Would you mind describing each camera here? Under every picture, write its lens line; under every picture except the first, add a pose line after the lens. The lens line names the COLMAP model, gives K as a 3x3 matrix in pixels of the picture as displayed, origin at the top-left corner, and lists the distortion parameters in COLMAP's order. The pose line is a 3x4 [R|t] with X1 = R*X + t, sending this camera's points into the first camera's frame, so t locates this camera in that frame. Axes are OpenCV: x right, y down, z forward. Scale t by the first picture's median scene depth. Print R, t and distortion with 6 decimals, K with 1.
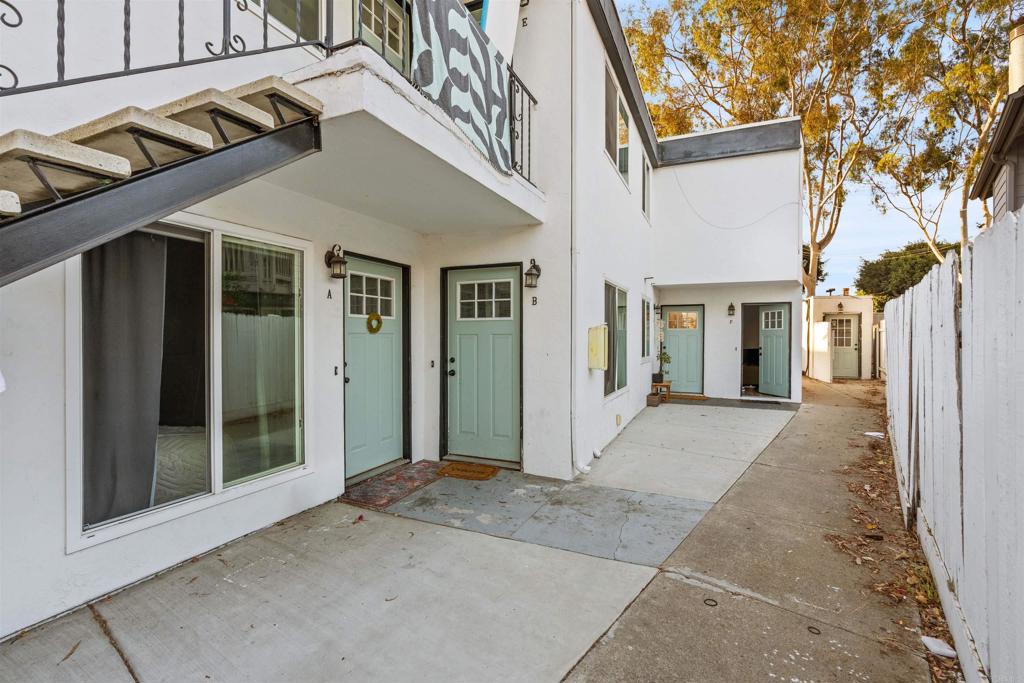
lens RADIAL K [[461.9, 0, 507.0], [0, 461.9, 341.4], [0, 0, 1]] dist [-0.008147, 0.003849]
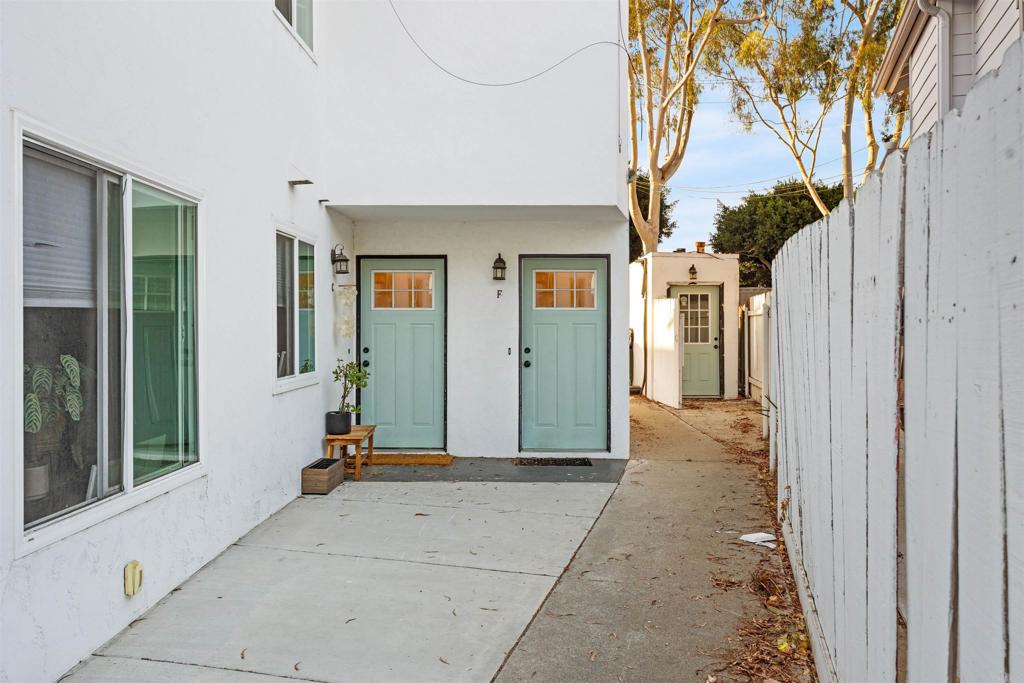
lens RADIAL K [[827.1, 0, 509.6], [0, 827.1, 328.0], [0, 0, 1]] dist [0.010149, 0.007198]
pose [[0.917529, -0.003665, 0.397651, 0.110242], [0.007105, 0.999949, -0.007178, -0.001000], [-0.397604, 0.009411, 0.917509, 0.153143]]
